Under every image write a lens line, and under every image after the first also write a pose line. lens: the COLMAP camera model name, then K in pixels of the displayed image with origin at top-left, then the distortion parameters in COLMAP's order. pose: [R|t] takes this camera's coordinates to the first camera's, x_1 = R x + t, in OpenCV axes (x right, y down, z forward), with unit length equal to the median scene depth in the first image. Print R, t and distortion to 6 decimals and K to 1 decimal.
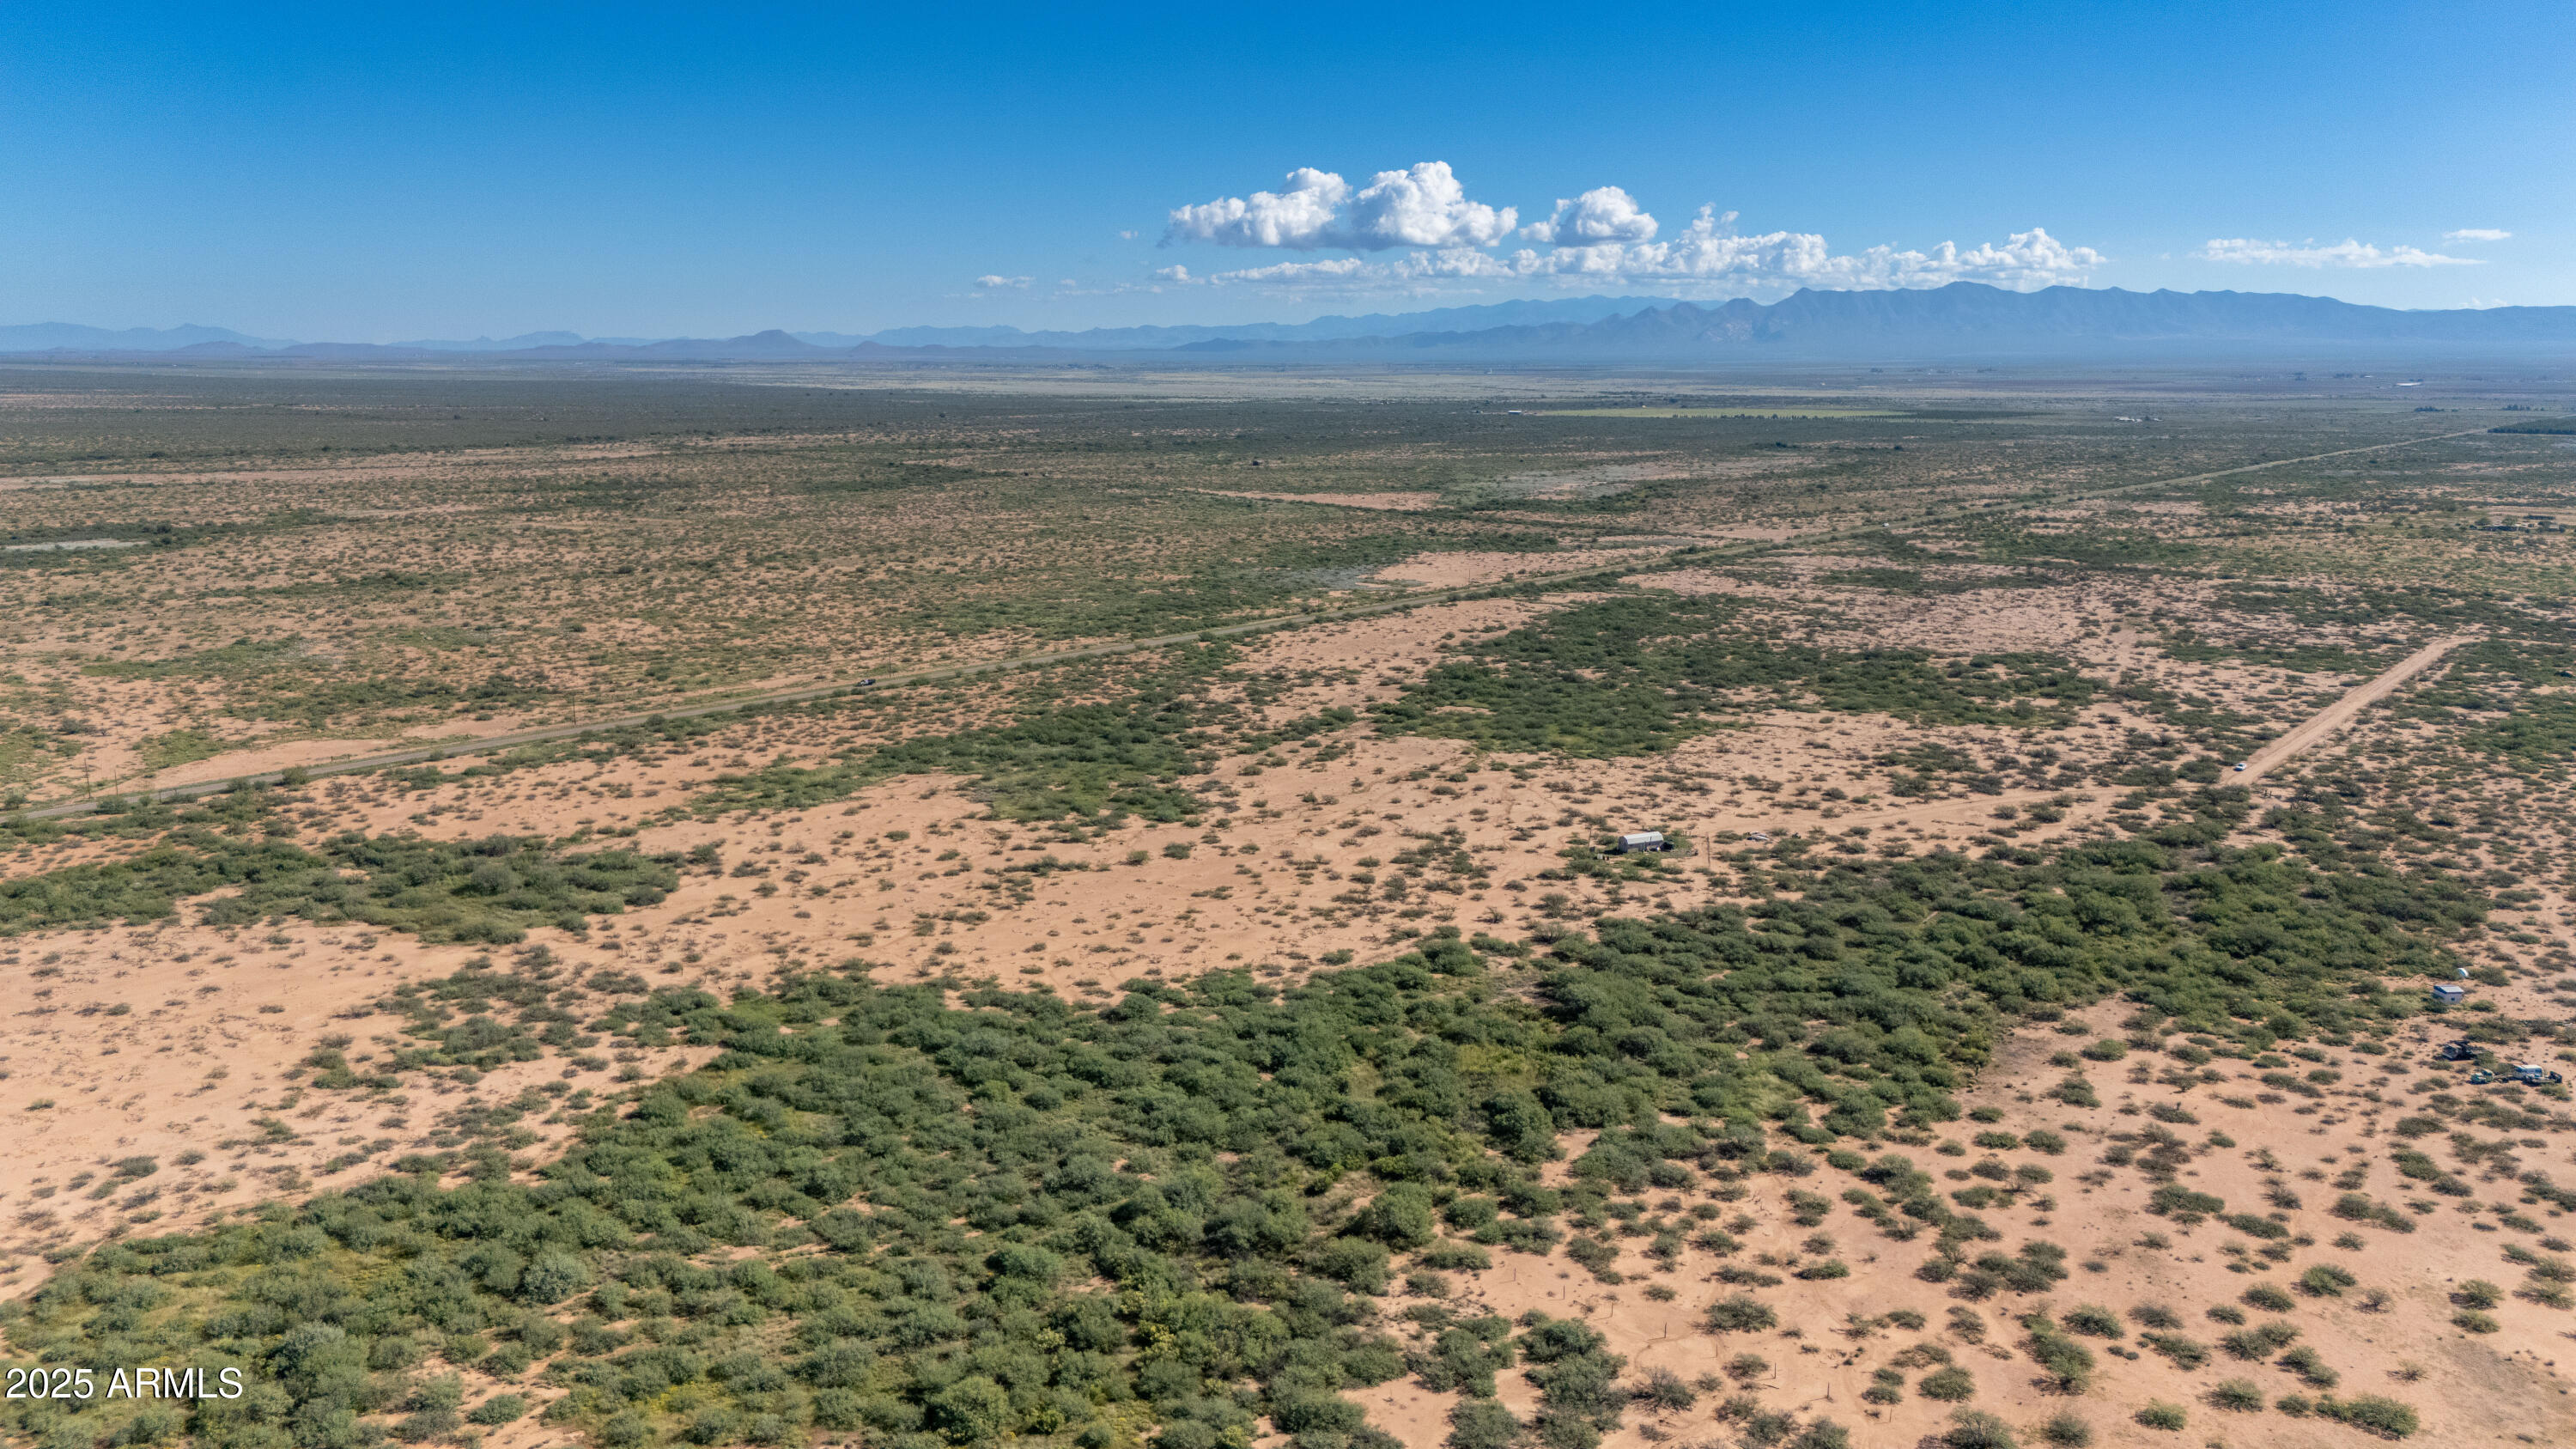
lens RADIAL K [[1894.9, 0, 1288.0], [0, 1894.9, 724.5], [0, 0, 1]] dist [0.036965, -0.006993]
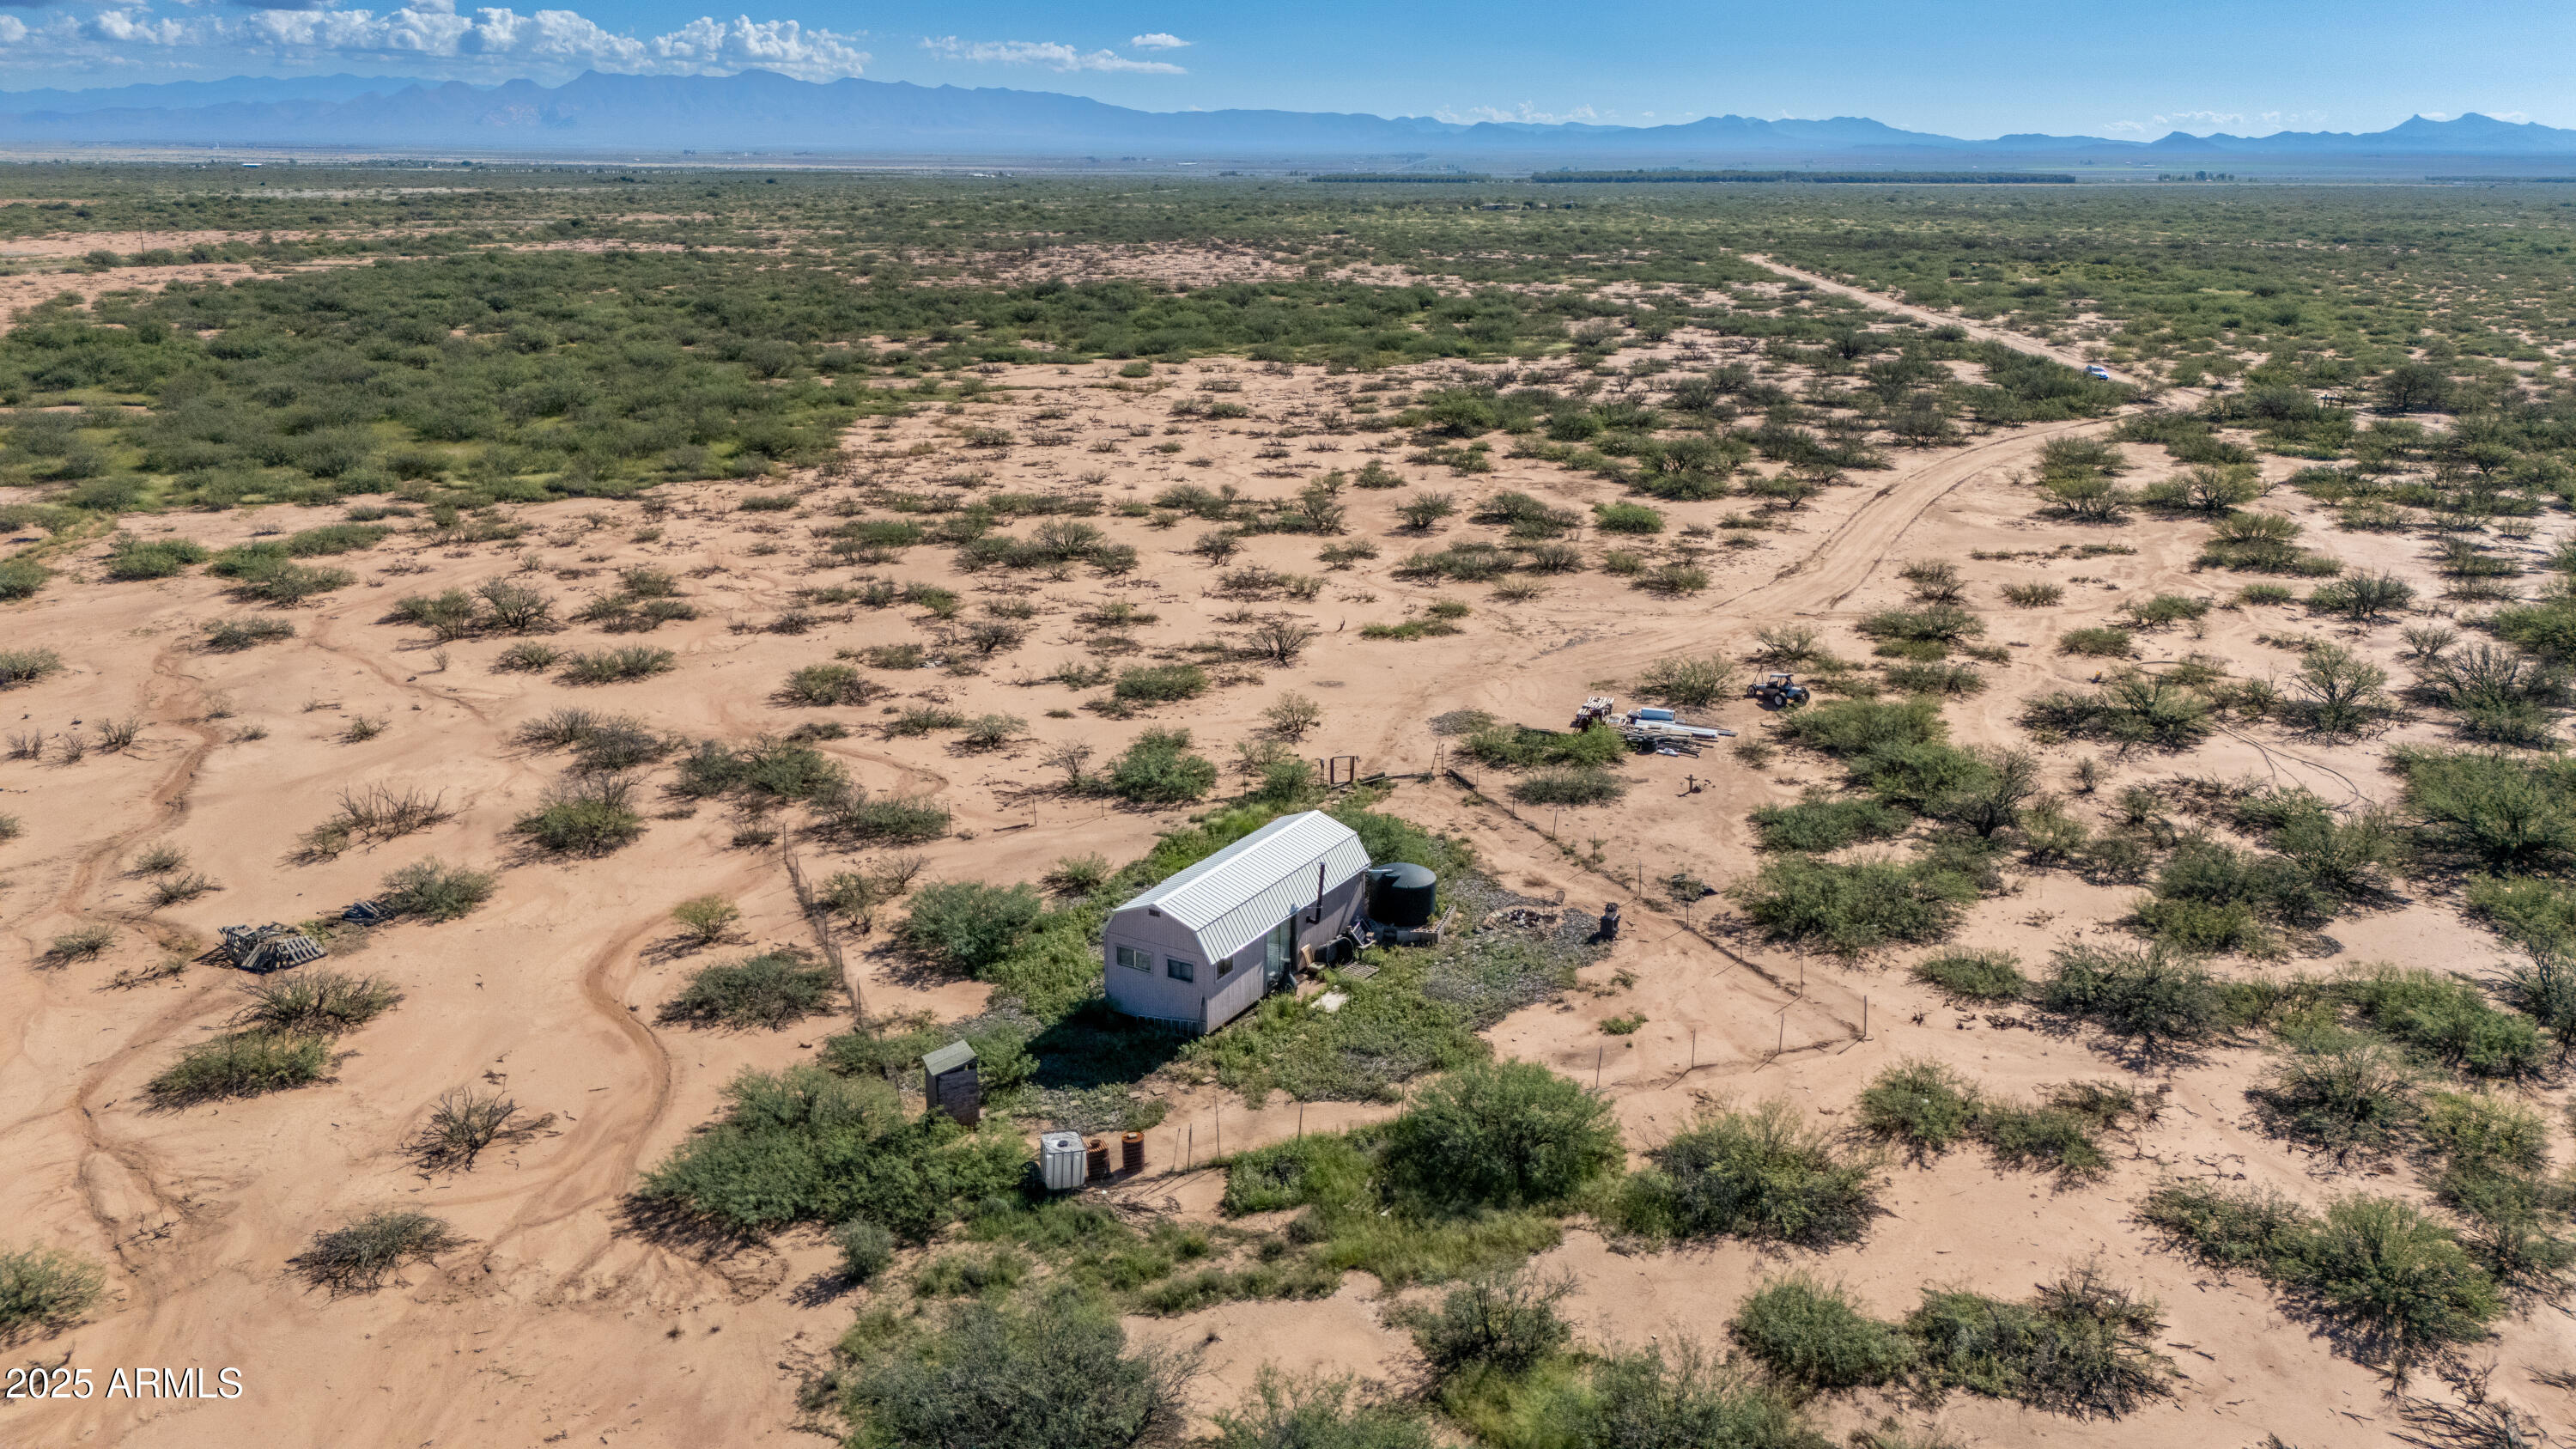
lens RADIAL K [[1894.9, 0, 1288.0], [0, 1894.9, 724.5], [0, 0, 1]] dist [0.036965, -0.006993]
pose [[0.829398, -0.157775, 0.535915, 0.098648], [0.104071, 0.986135, 0.129258, 0.025927], [-0.548878, -0.051434, 0.834318, 0.740955]]
